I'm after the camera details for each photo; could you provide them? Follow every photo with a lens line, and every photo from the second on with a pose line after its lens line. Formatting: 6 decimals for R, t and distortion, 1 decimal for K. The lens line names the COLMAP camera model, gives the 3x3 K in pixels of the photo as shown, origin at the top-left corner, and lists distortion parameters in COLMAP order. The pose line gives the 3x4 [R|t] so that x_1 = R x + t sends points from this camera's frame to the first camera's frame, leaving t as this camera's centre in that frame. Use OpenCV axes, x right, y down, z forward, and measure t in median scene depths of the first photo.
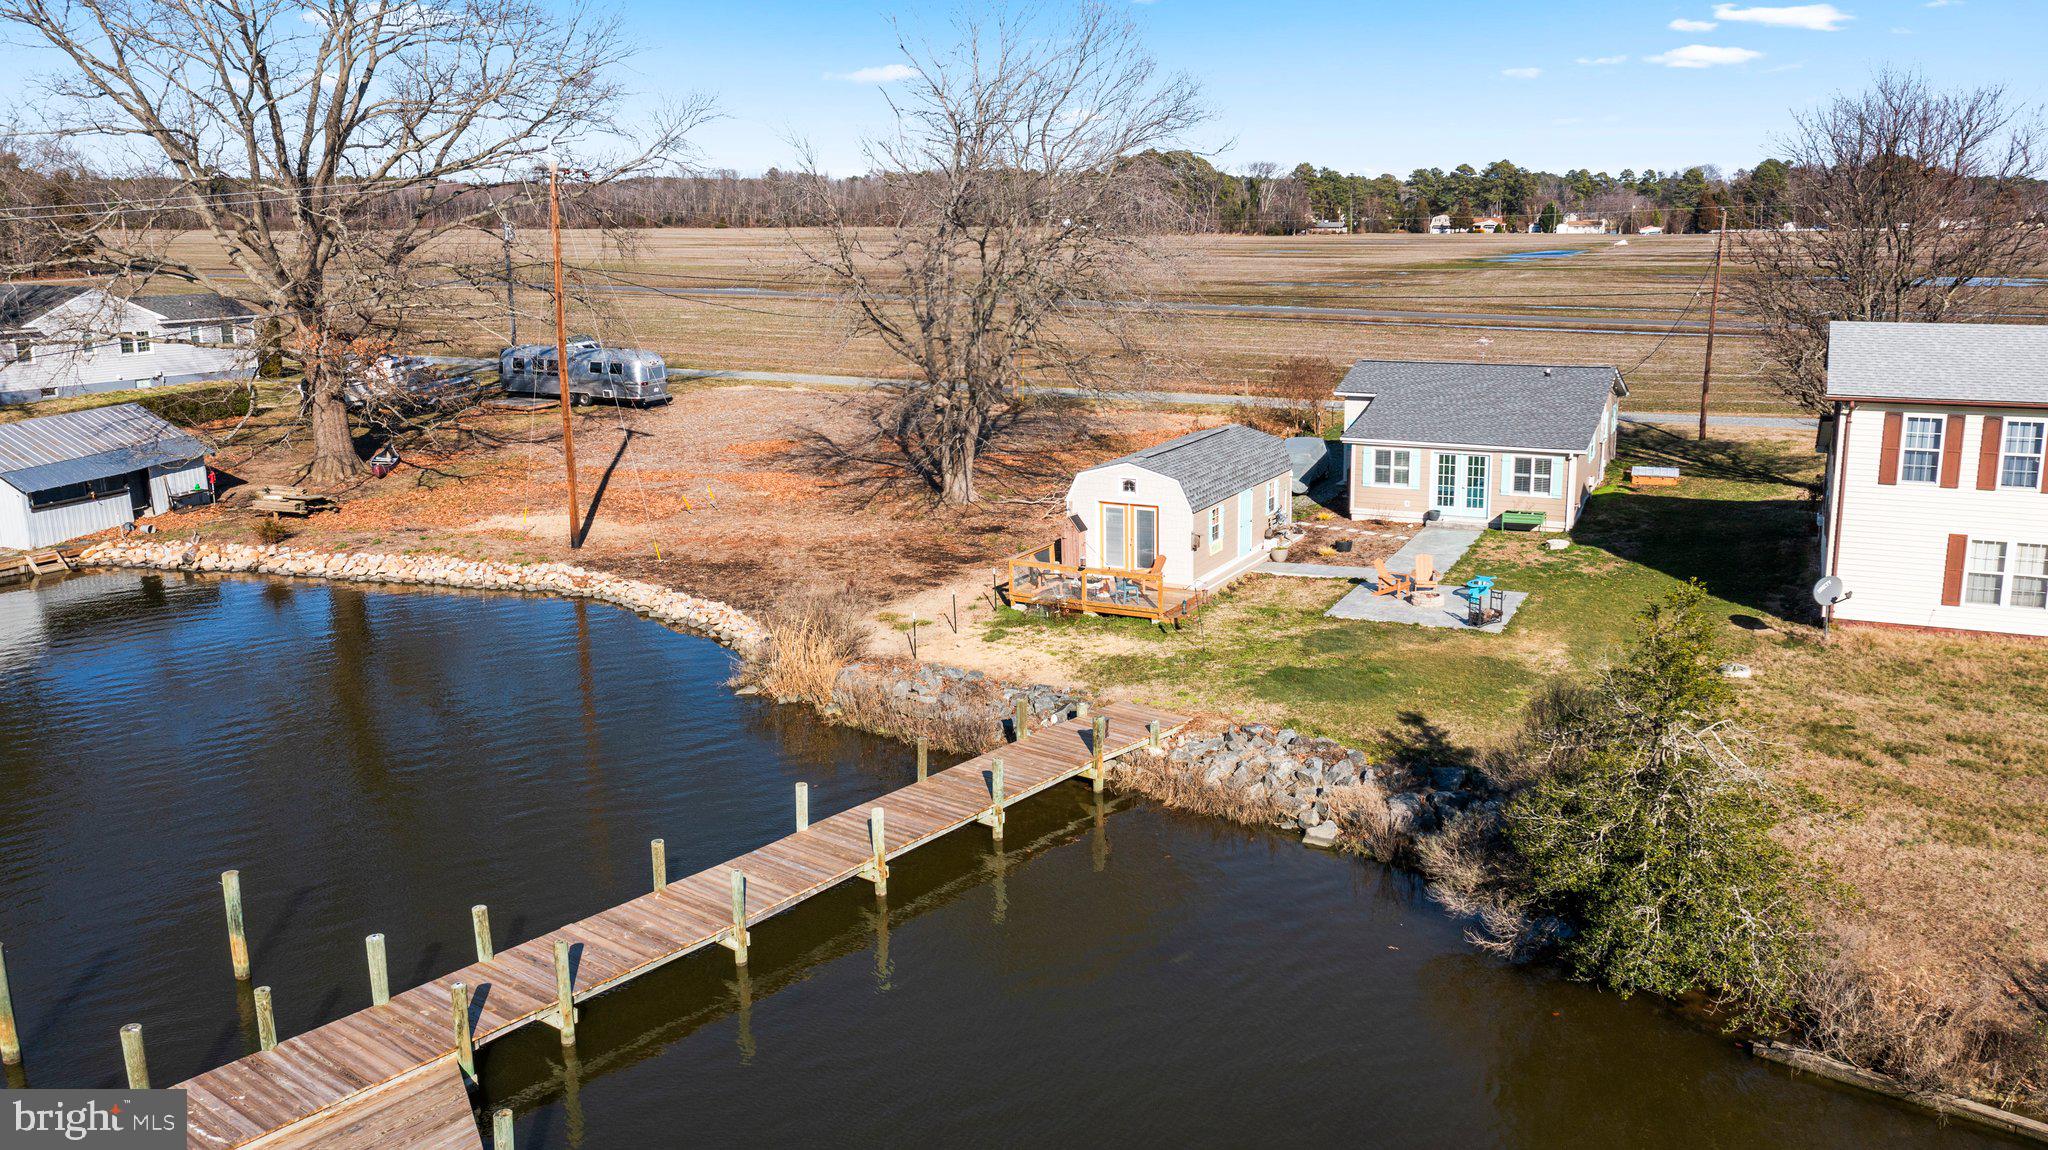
lens RADIAL K [[1710.1, 0, 1034.2], [0, 1710.1, 481.0], [0, 0, 1]] dist [-0.015614, 0.003945]
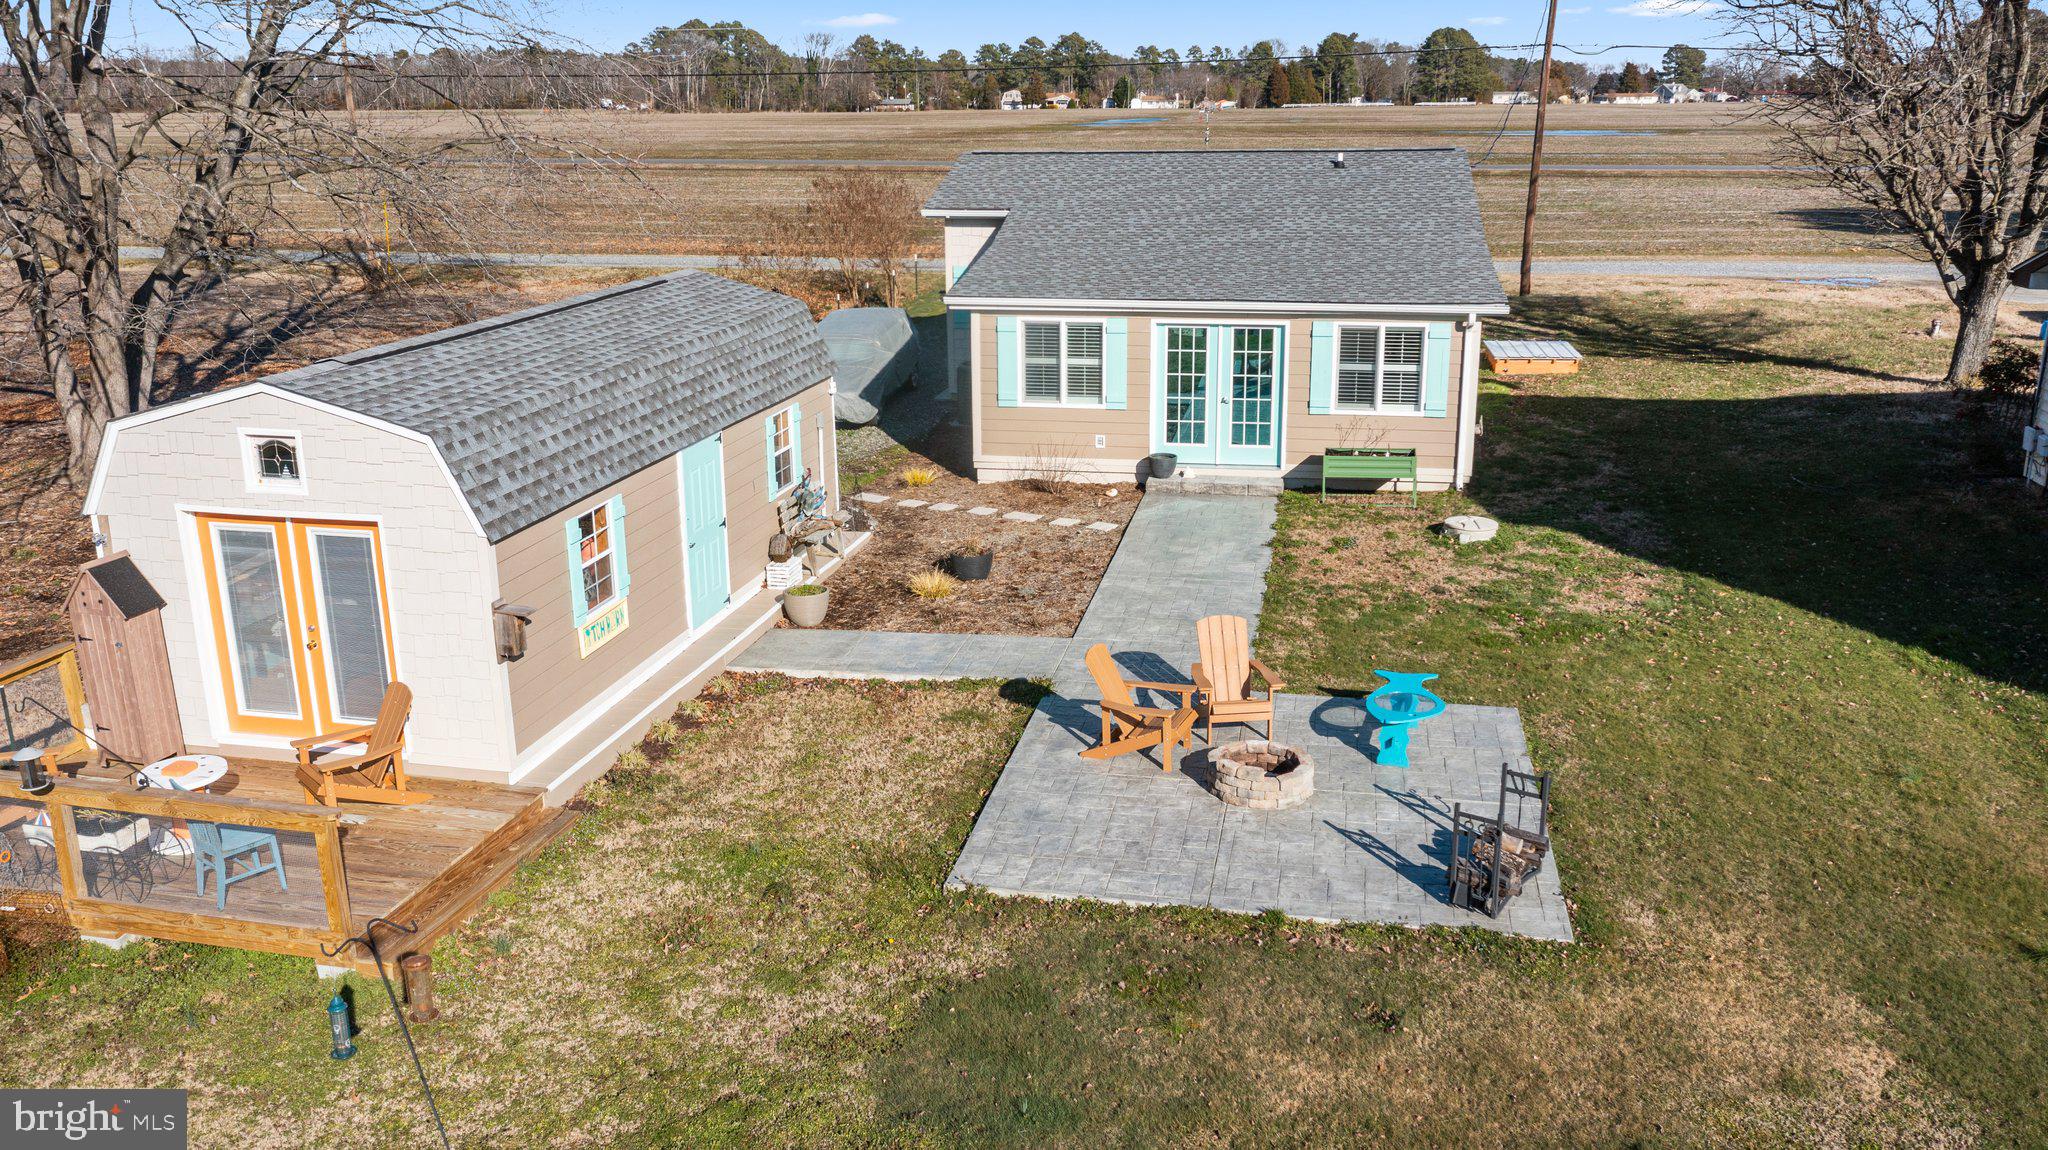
lens RADIAL K [[1587.6, 0, 1077.3], [0, 1587.6, 500.8], [0, 0, 1]] dist [-0.010769, 0.001285]
pose [[0.960871, -0.063204, 0.269689, 0.102692], [0.042129, 0.995639, 0.083233, -0.006213], [-0.273774, -0.068615, 0.959343, 0.619863]]
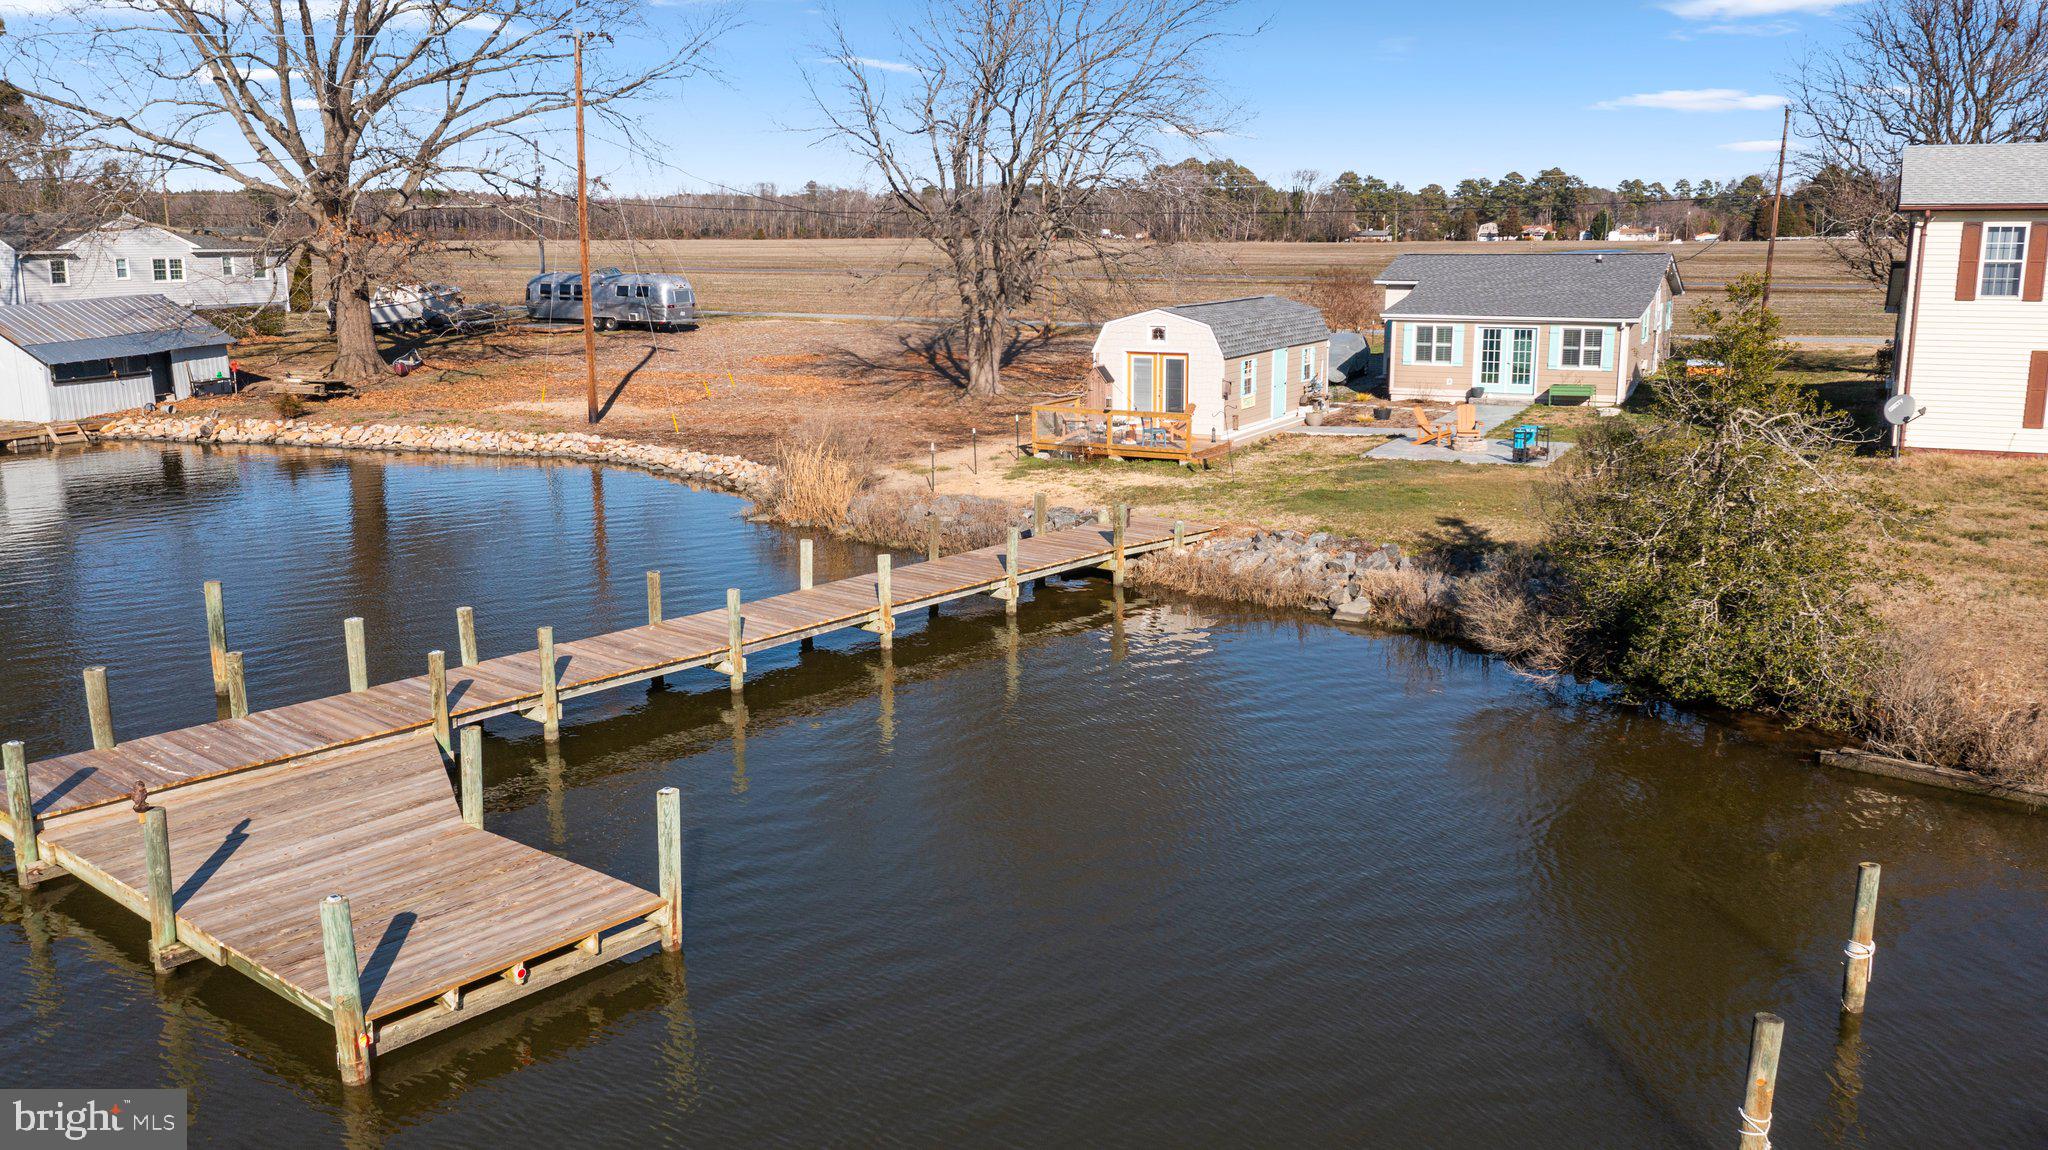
lens RADIAL K [[1722.2, 0, 996.5], [0, 1722.2, 509.3], [0, 0, 1]] dist [-0.014959, 0.004856]
pose [[0.998947, 0.015020, -0.043354, 0.007093], [-0.015421, 0.999841, -0.008945, 0.100062], [0.043213, 0.009604, 0.999020, 0.024297]]
